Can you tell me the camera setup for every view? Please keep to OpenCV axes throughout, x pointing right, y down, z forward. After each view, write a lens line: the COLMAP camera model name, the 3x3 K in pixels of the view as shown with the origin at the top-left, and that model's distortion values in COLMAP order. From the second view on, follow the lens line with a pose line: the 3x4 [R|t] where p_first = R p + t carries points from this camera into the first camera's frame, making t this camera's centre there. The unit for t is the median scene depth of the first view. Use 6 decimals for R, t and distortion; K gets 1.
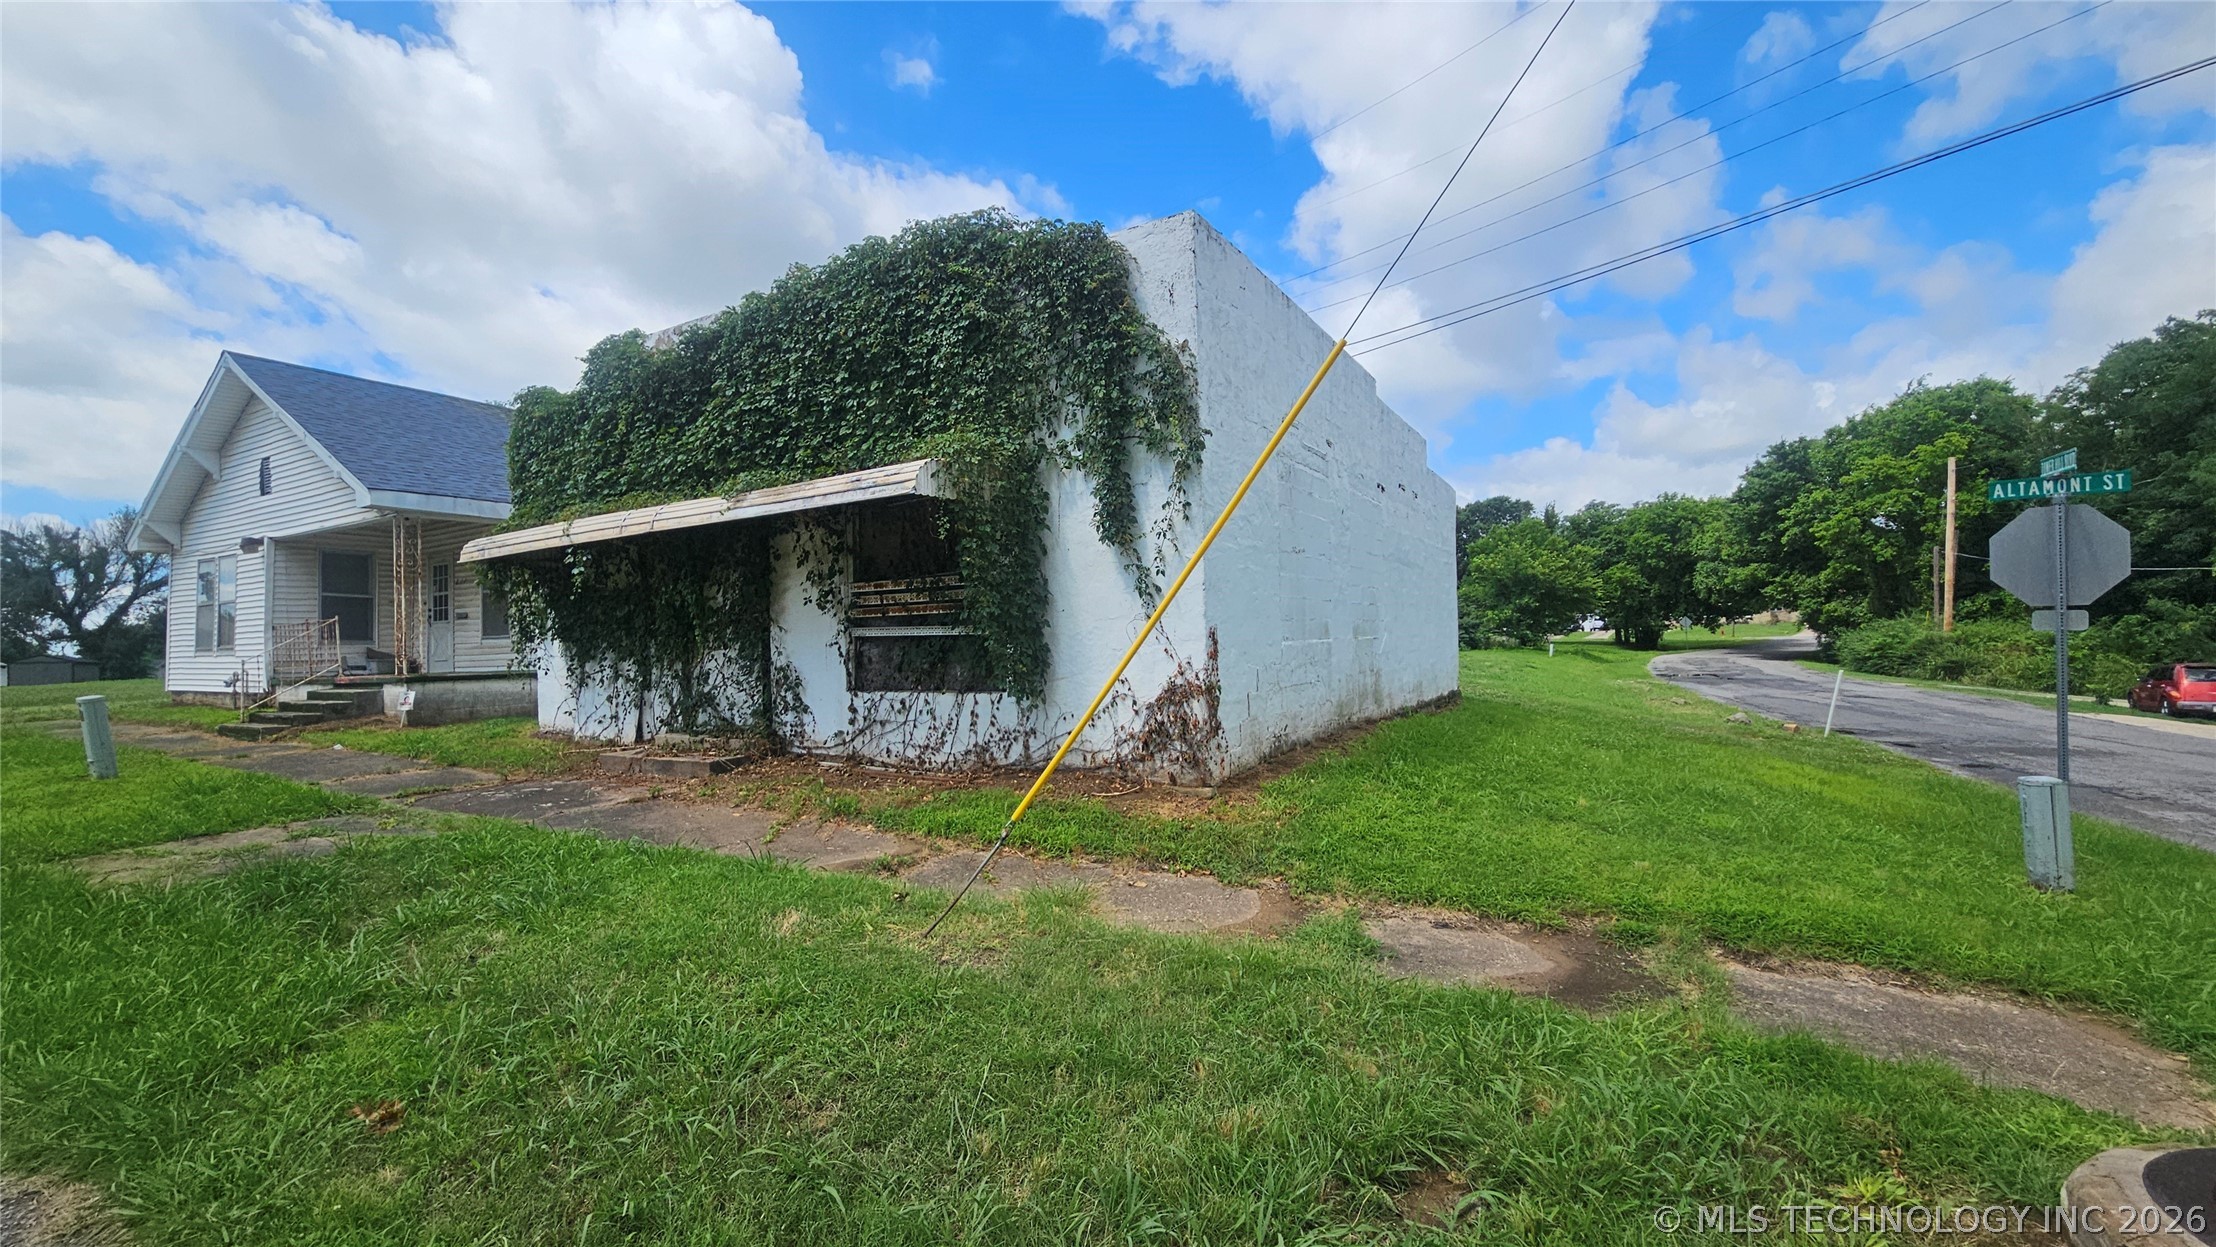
lens RADIAL K [[900.5, 0, 1107.2], [0, 900.5, 636.5], [0, 0, 1]] dist [-0.001008, 0.000073]
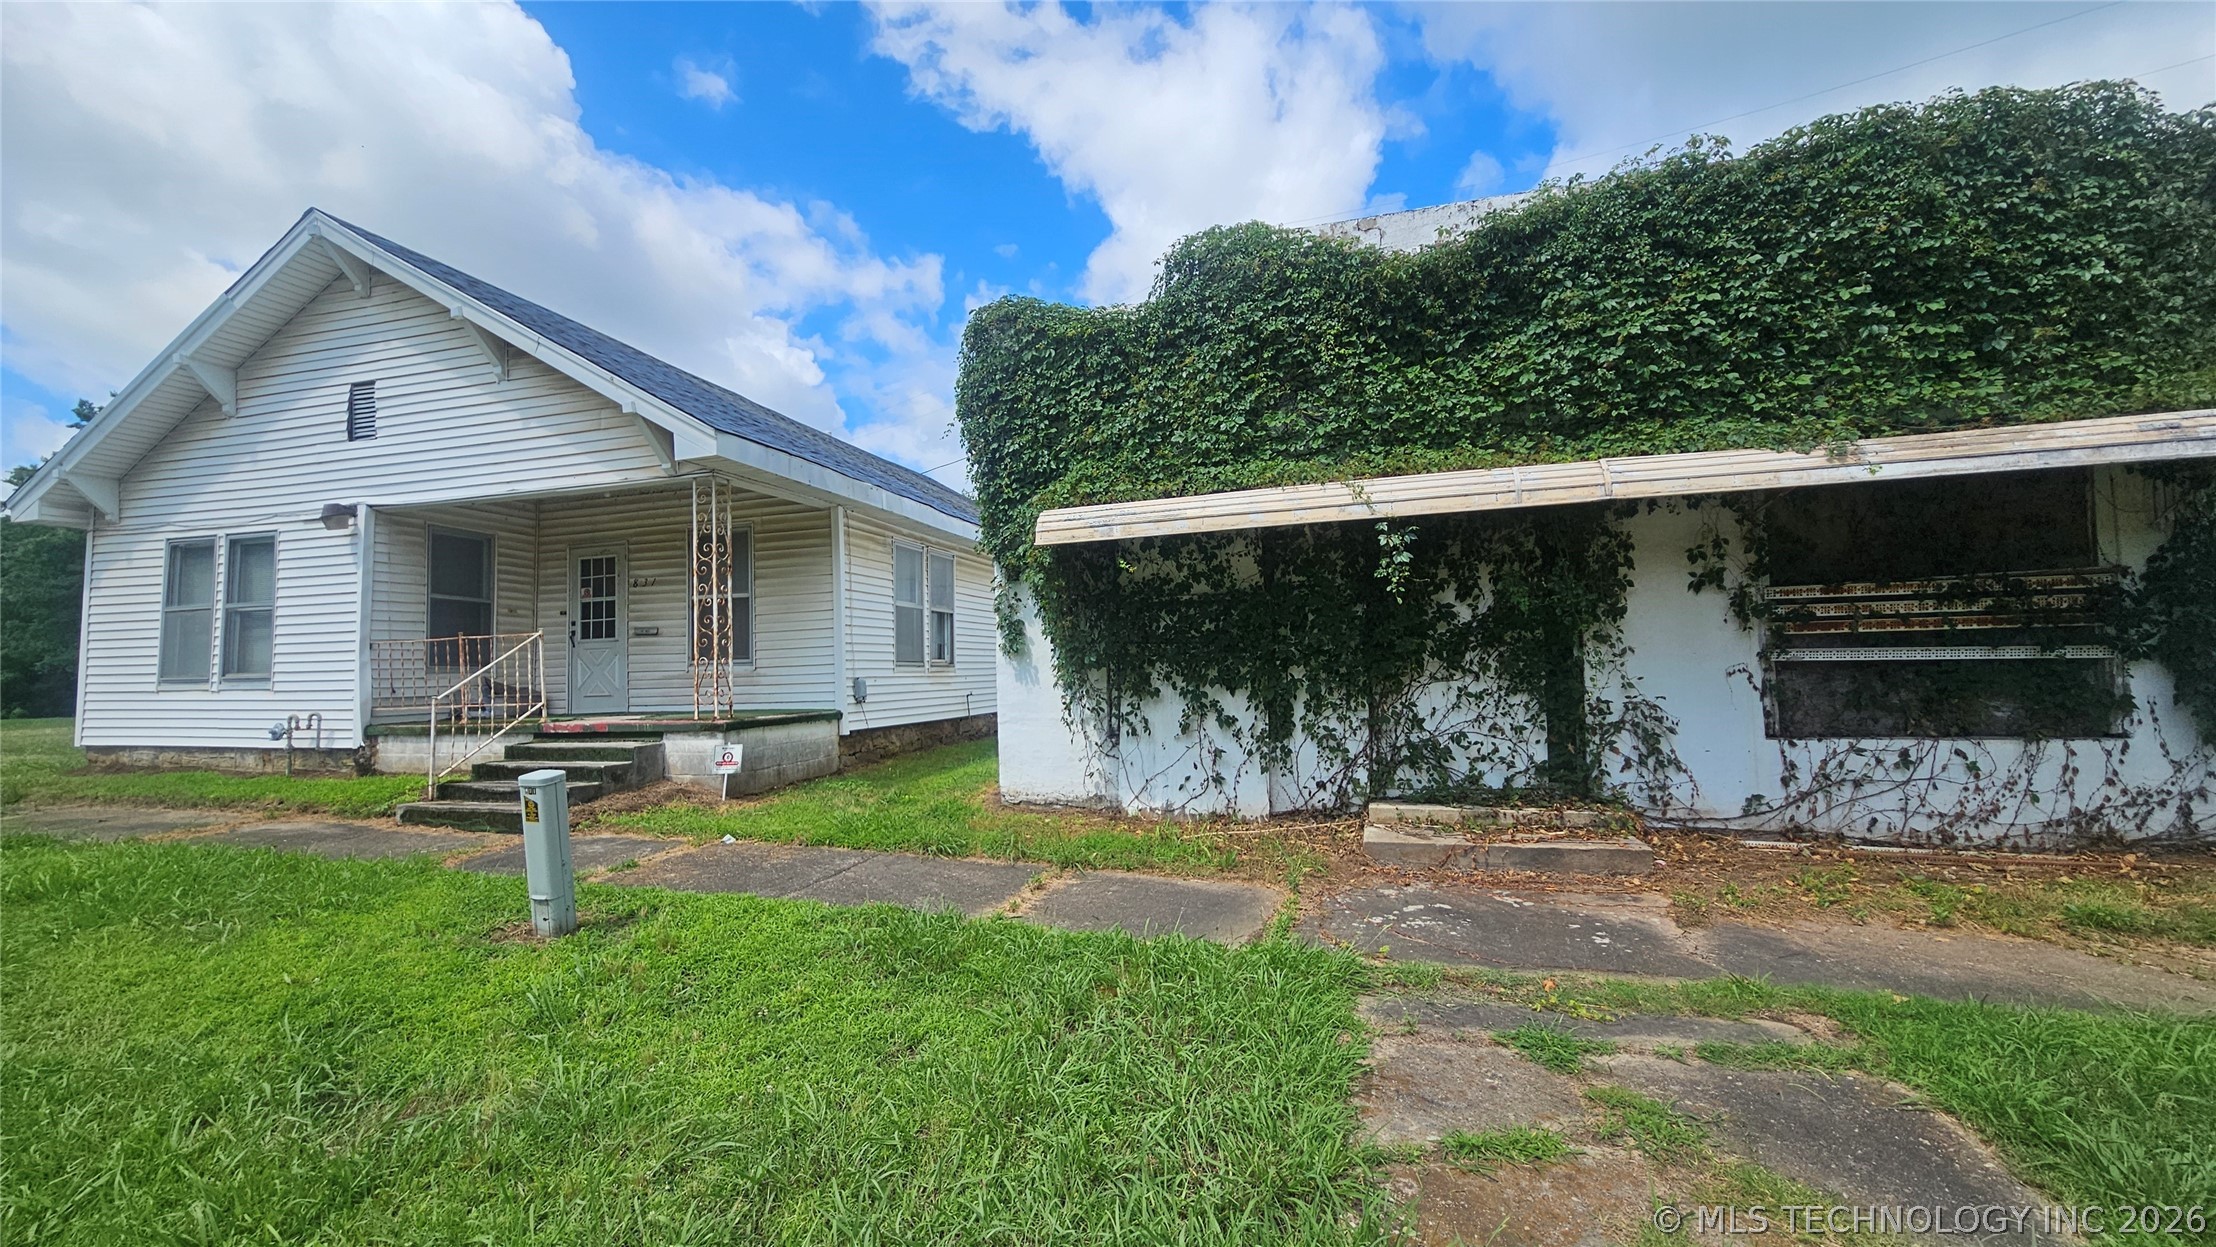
lens RADIAL K [[900.5, 0, 1107.2], [0, 900.5, 636.5], [0, 0, 1]] dist [-0.001008, 0.000073]
pose [[0.971701, 0.010375, 0.235986, -0.964531], [-0.002723, 0.999461, -0.032729, 0.005001], [-0.236198, 0.031161, 0.971205, 0.432256]]
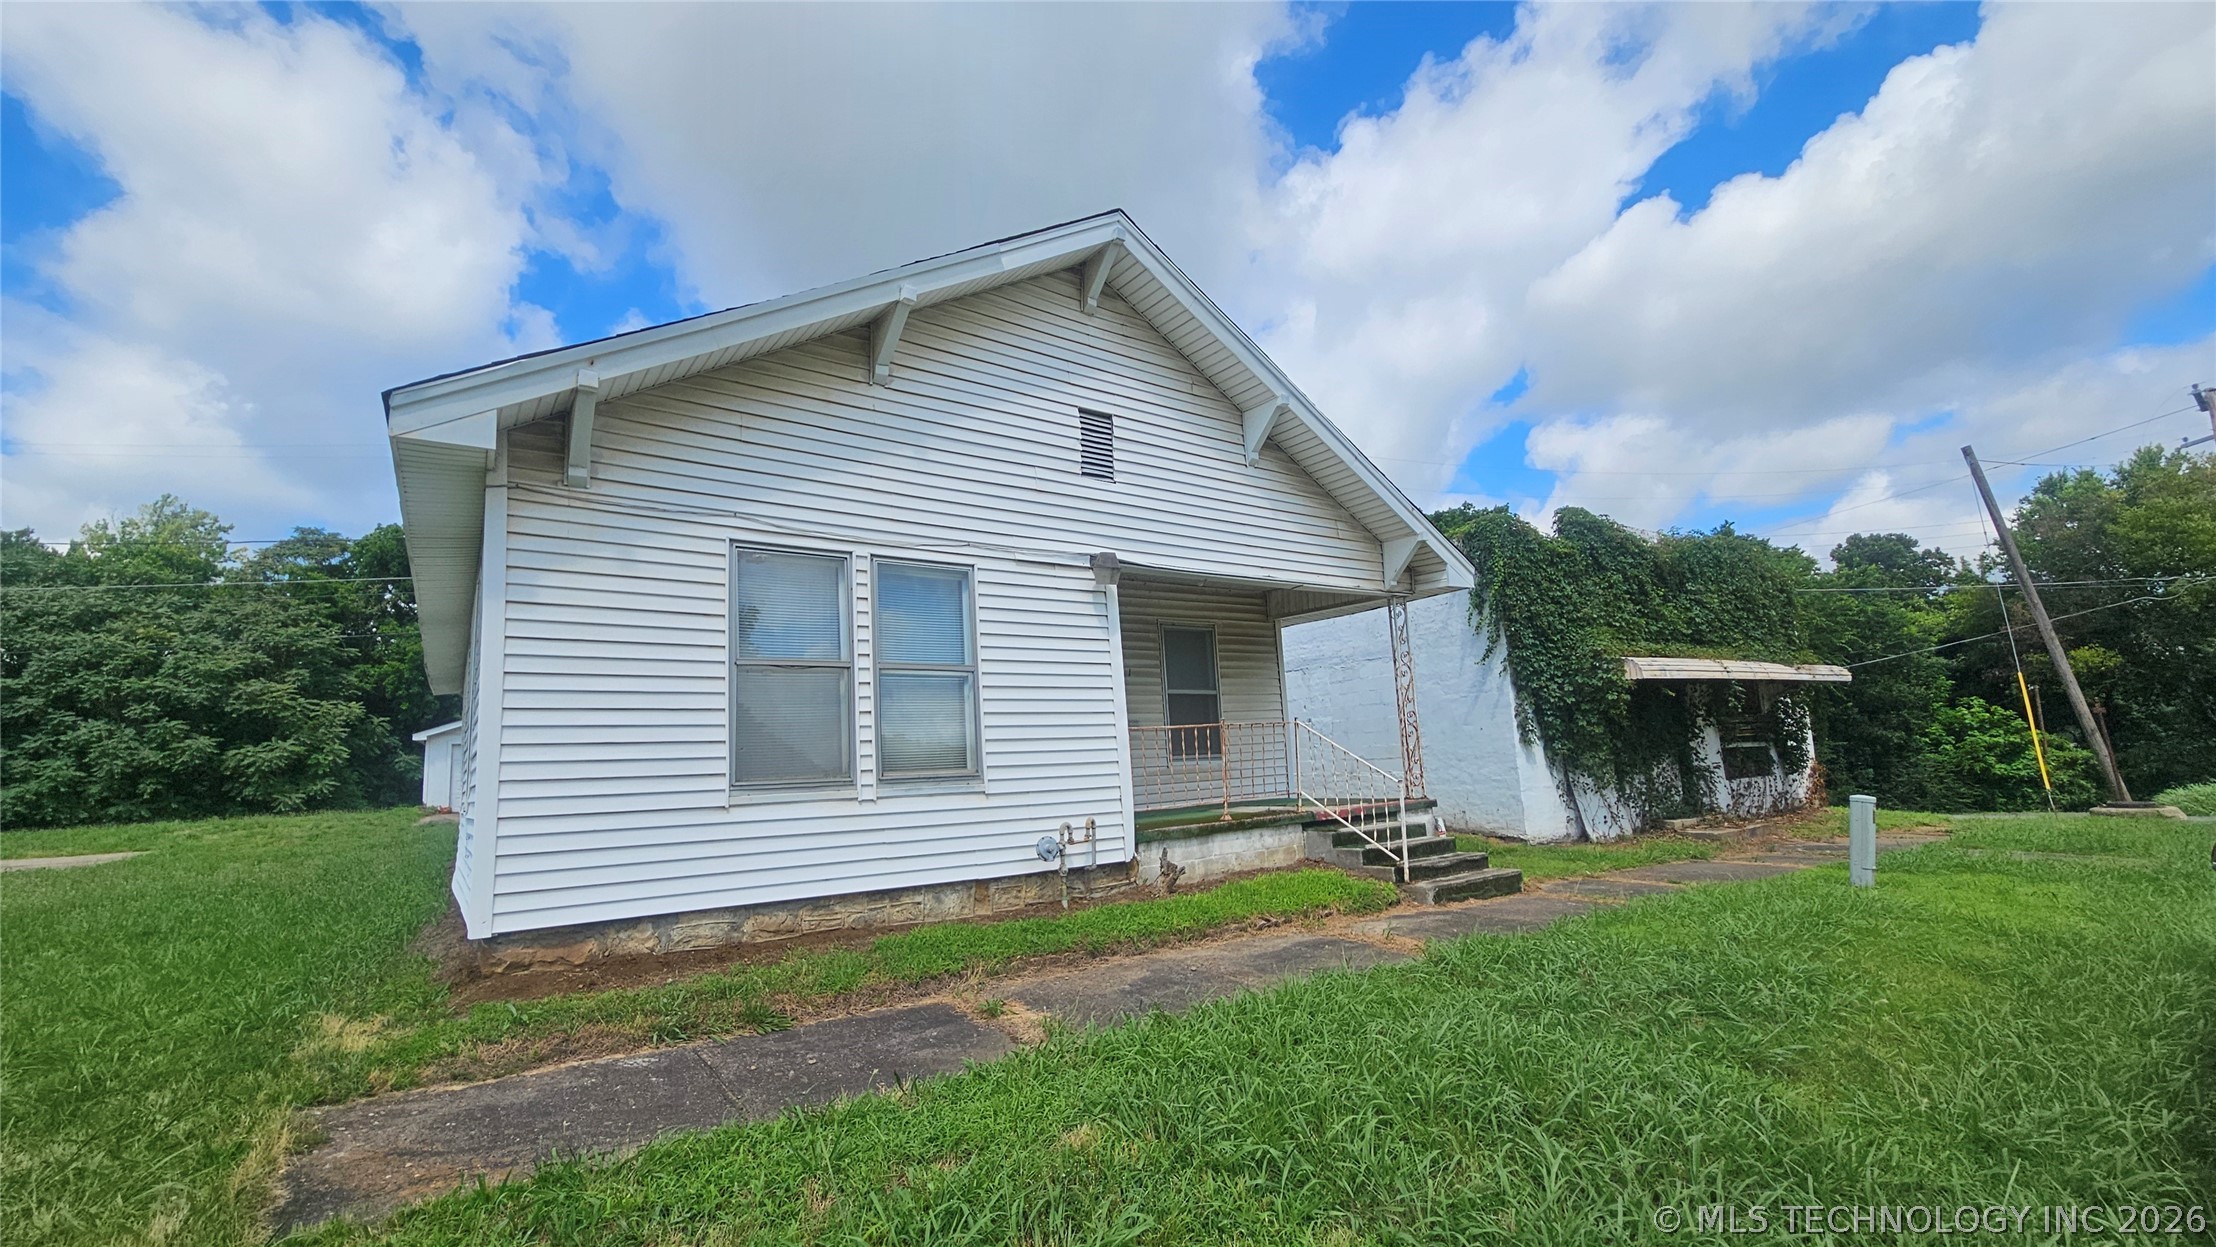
lens RADIAL K [[862.6, 0, 1087.9], [0, 862.6, 639.9], [0, 0, 1]] dist [-0.006548, -0.000190]
pose [[0.456516, 0.130802, 0.880048, -2.331771], [0.024559, 0.986905, -0.159424, 0.028497], [-0.889376, 0.094393, 0.447326, 1.341093]]
